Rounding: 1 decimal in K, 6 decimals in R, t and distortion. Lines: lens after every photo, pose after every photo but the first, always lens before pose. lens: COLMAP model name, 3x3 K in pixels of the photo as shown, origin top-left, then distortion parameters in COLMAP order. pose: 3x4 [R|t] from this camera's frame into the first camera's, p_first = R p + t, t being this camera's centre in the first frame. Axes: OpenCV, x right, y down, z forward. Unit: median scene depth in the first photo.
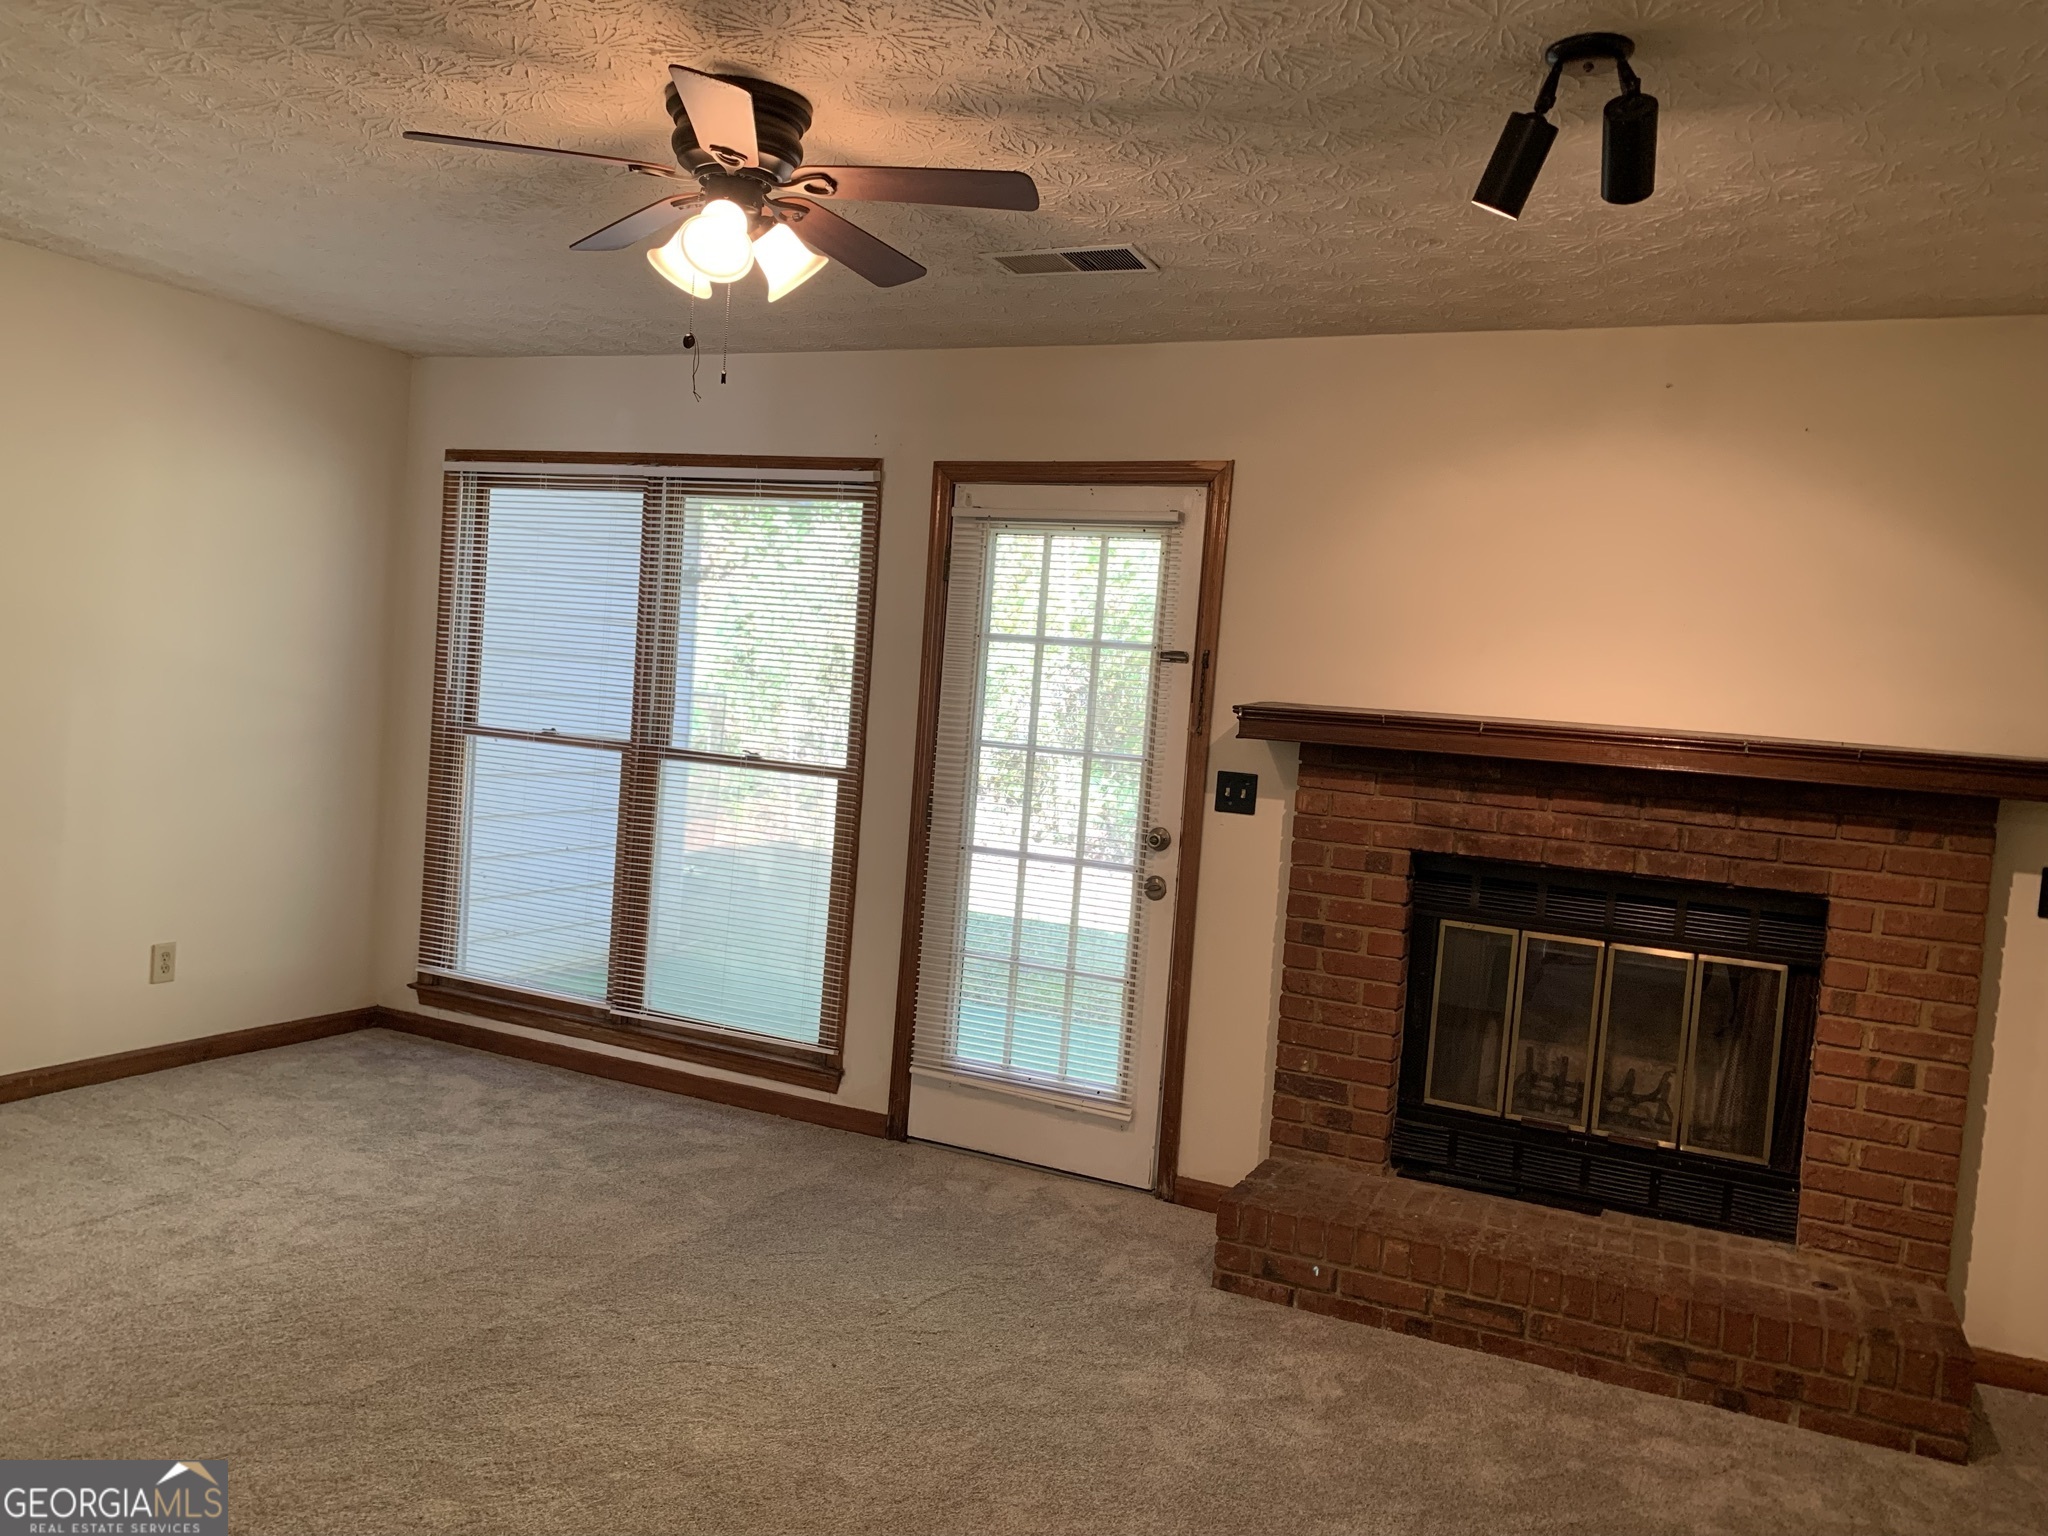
lens RADIAL K [[1583.6, 0, 1036.0], [0, 1583.6, 757.0], [0, 0, 1]] dist [0.013440, -0.003535]
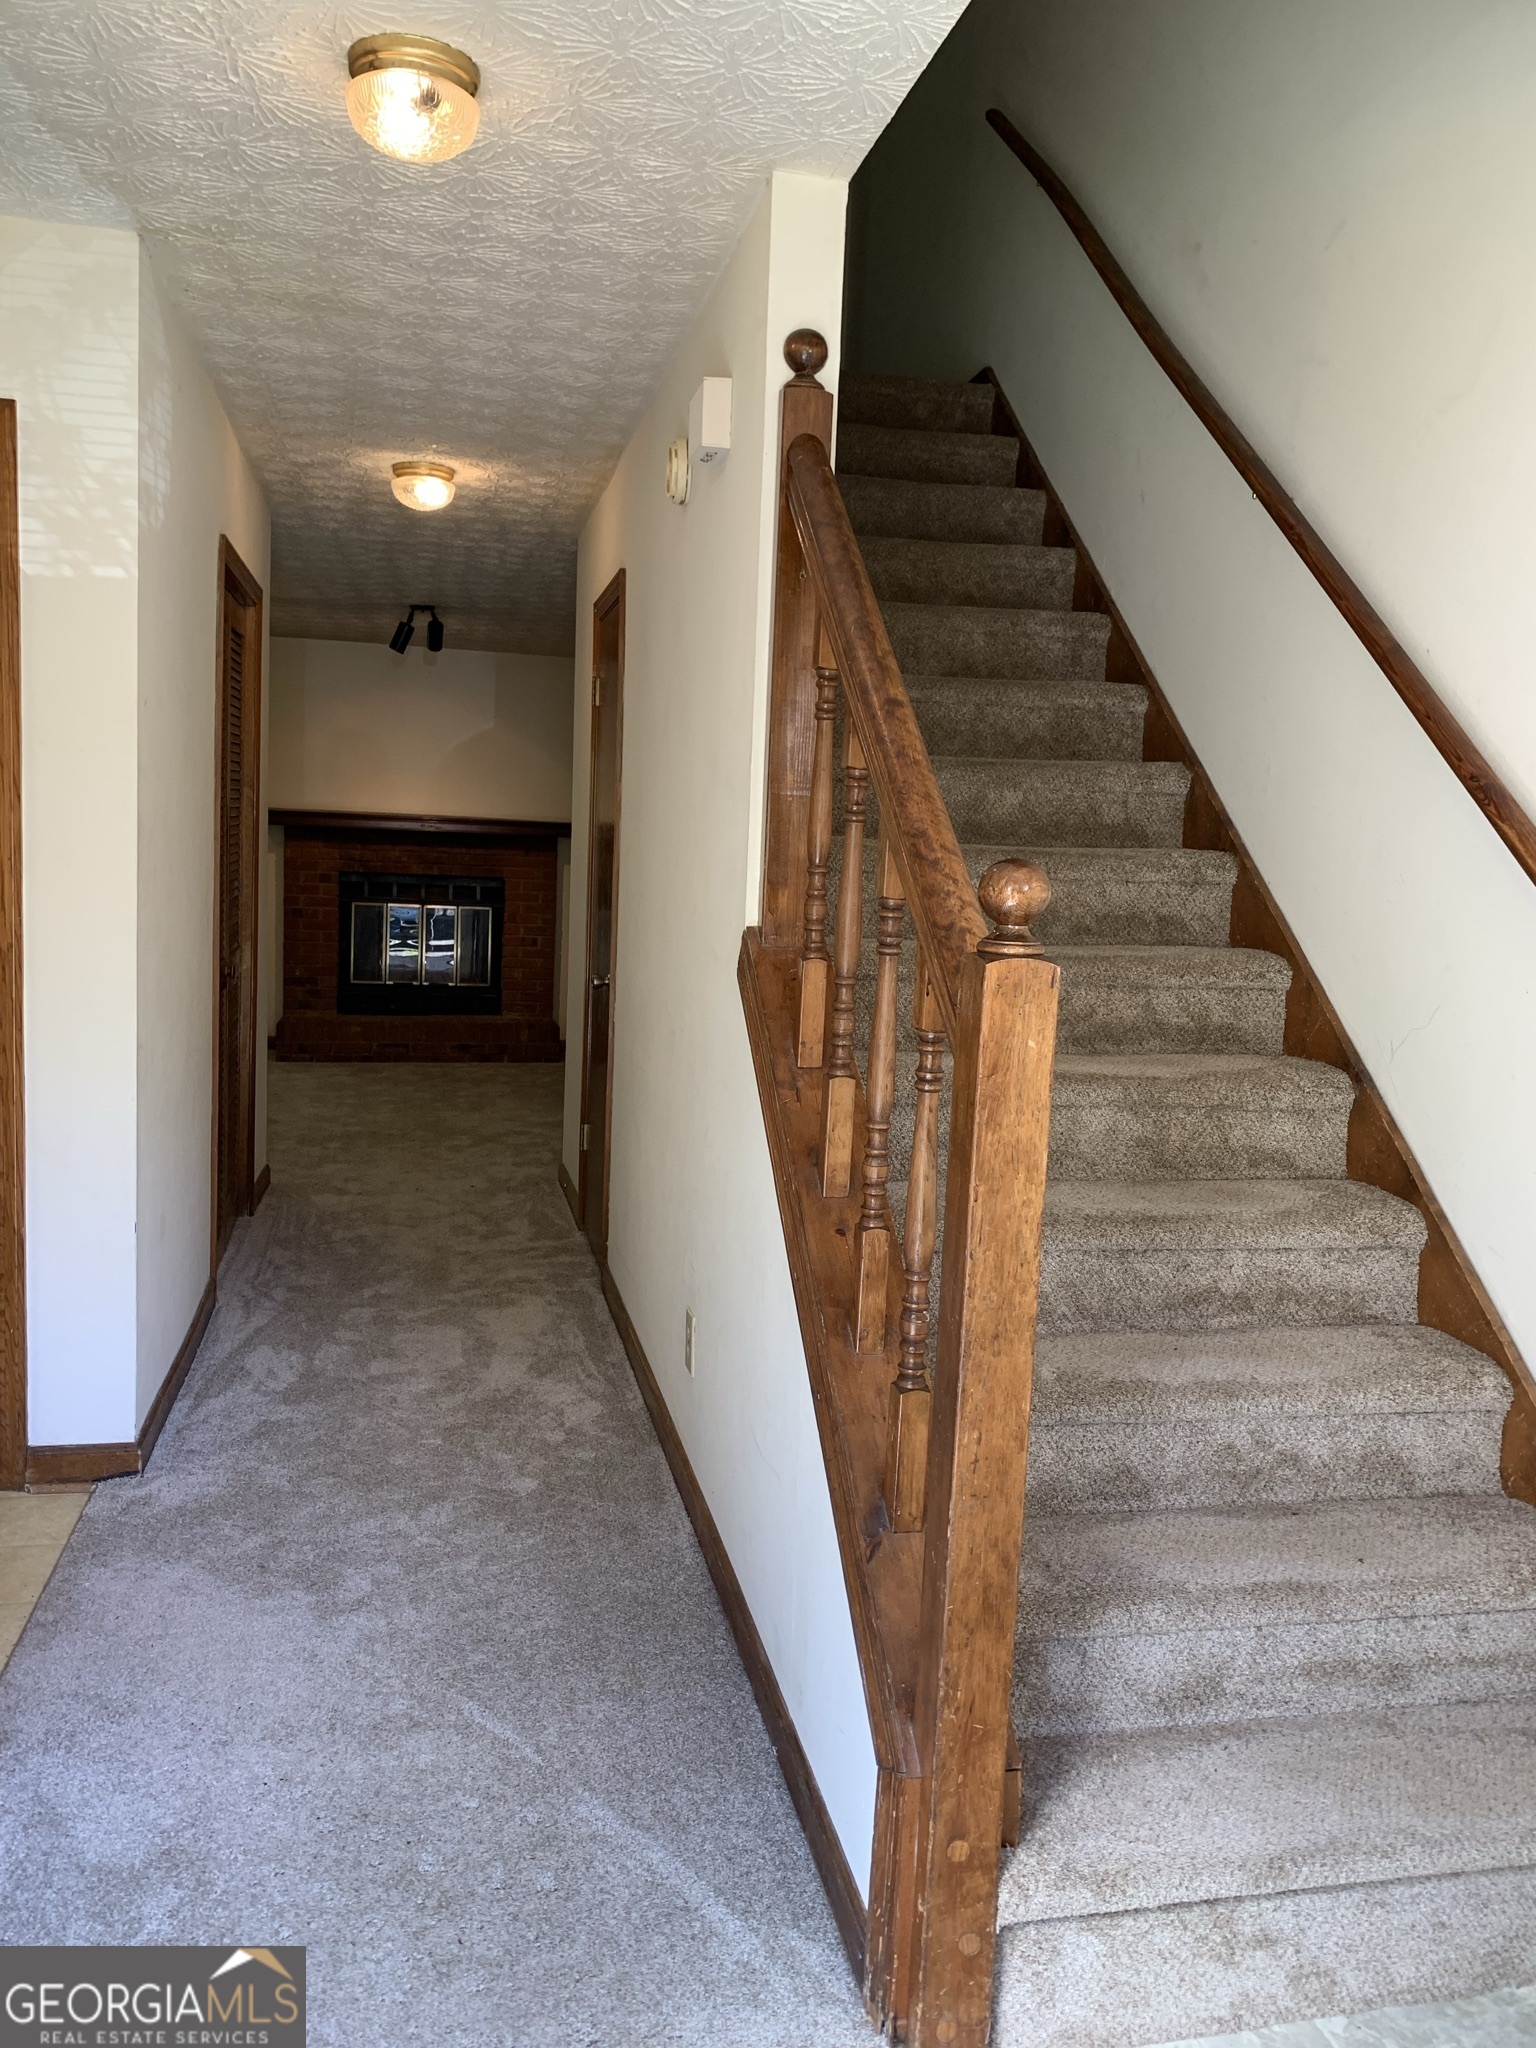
lens RADIAL K [[1583.6, 0, 768.0], [0, 1583.6, 1024.0], [0, 0, 1]] dist [0.013440, -0.003535]
pose [[0.804106, -0.109070, 0.584394, -0.585572], [0.043537, 0.991190, 0.125089, 0.016325], [-0.592889, -0.075142, 0.801771, -1.139560]]
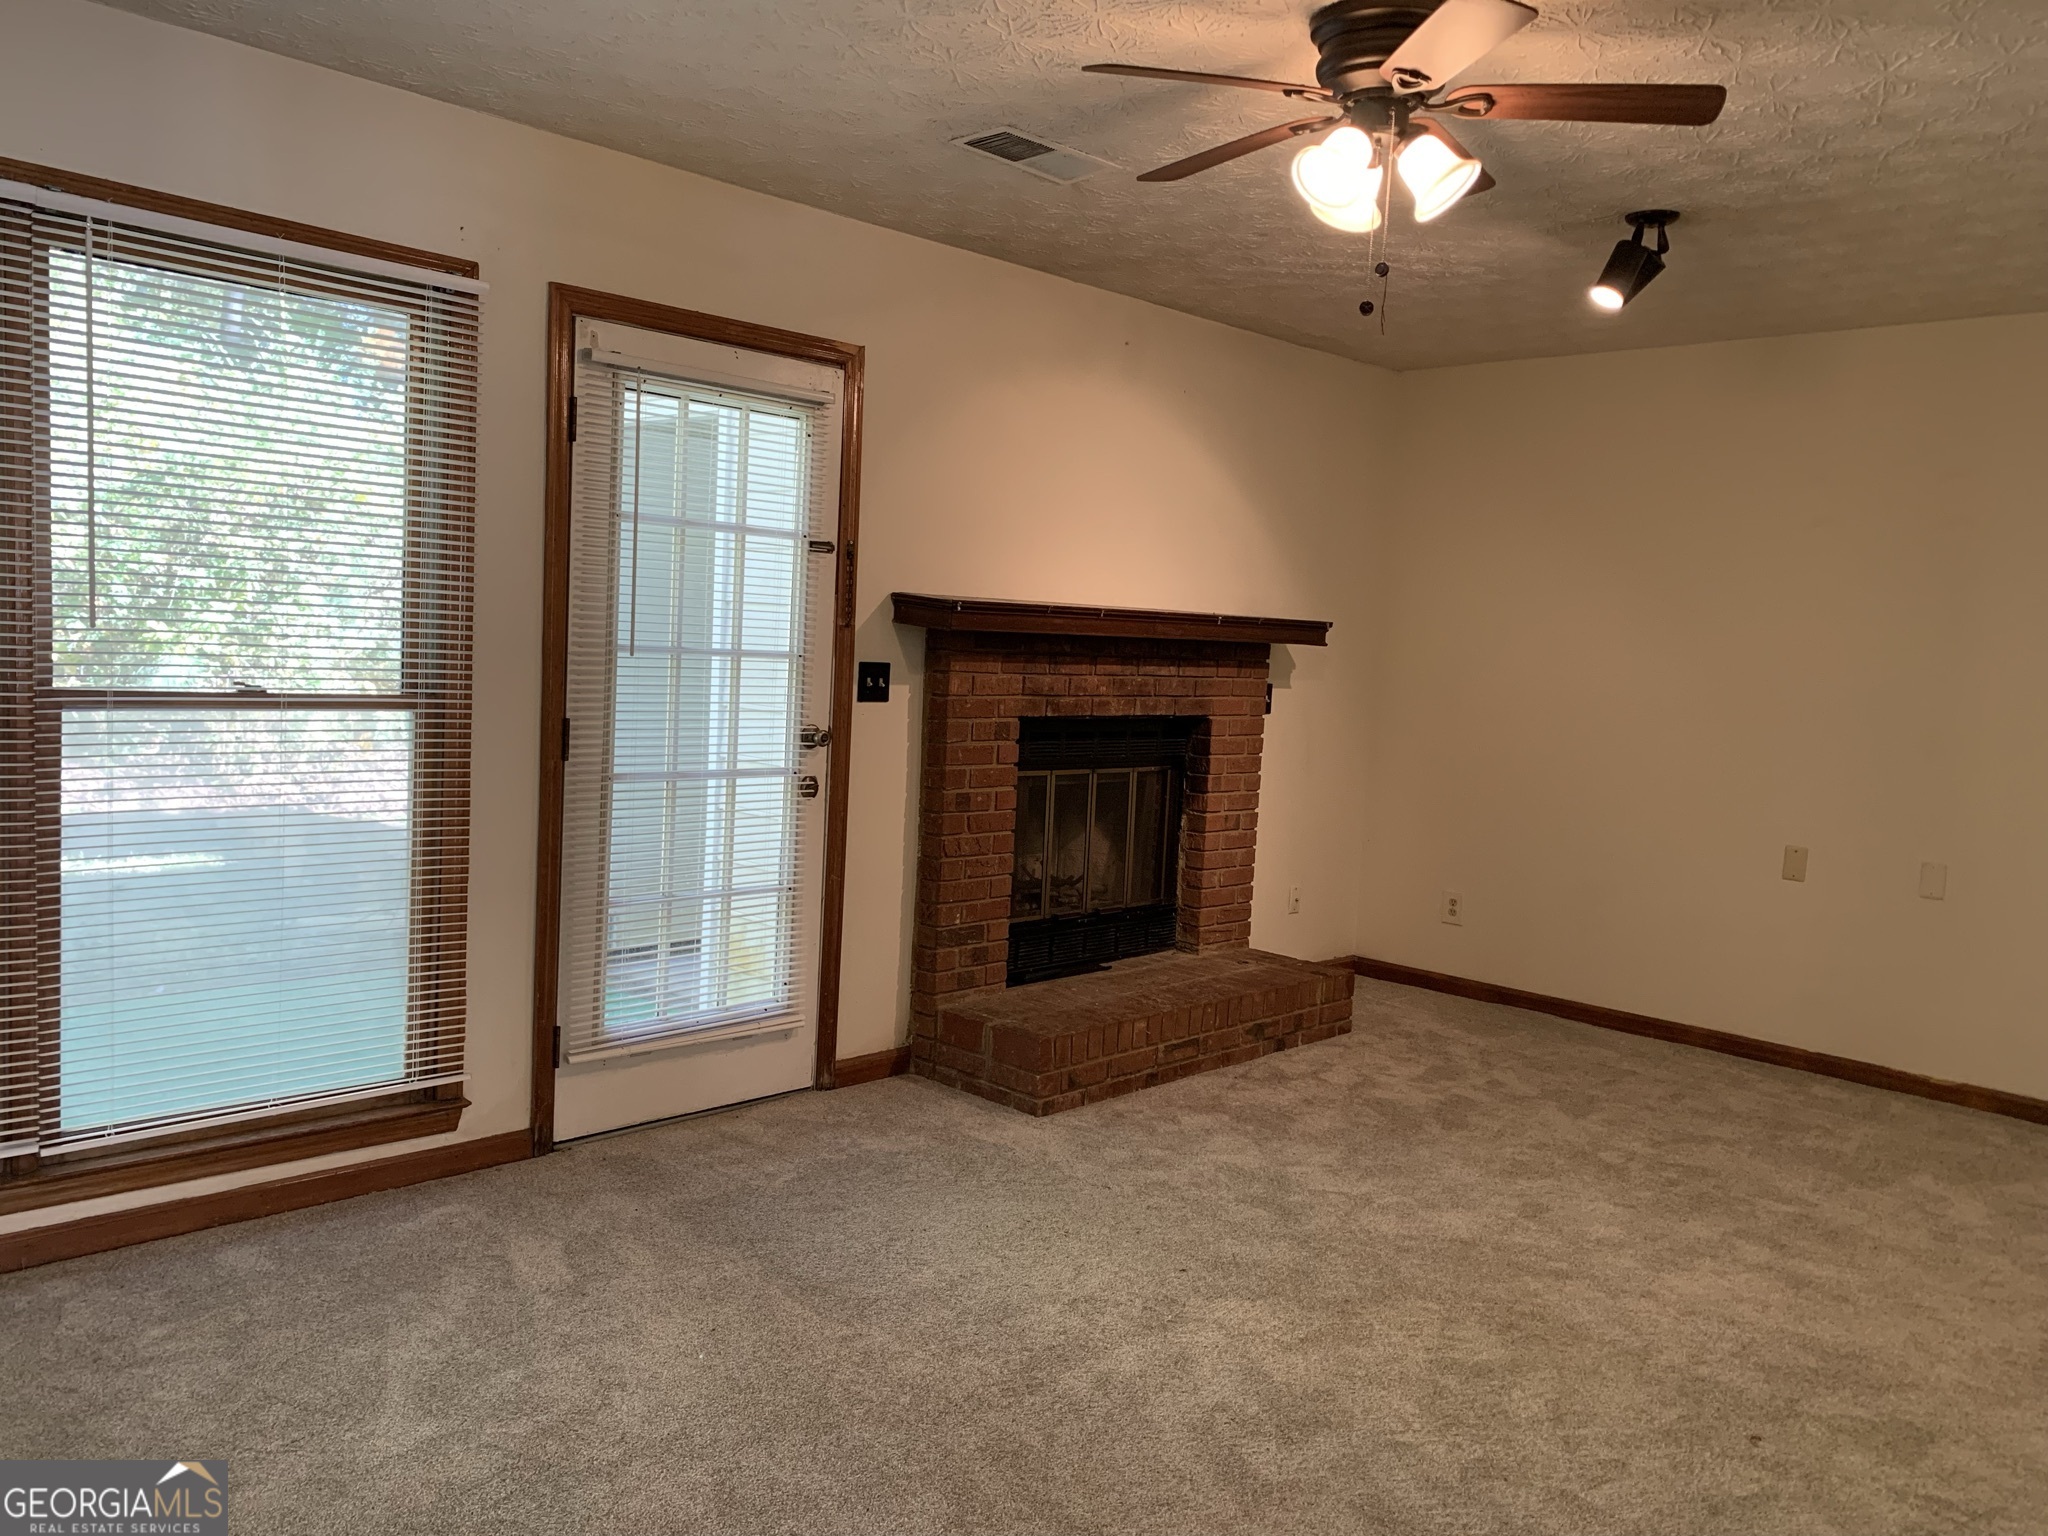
lens RADIAL K [[1560.4, 0, 1029.9], [0, 1560.4, 783.3], [0, 0, 1]] dist [0.054458, -0.043646]
pose [[0.323719, -0.153239, 0.933661, -0.791557], [0.011379, 0.987356, 0.158106, -0.070939], [-0.946085, -0.040558, 0.321370, 0.574130]]
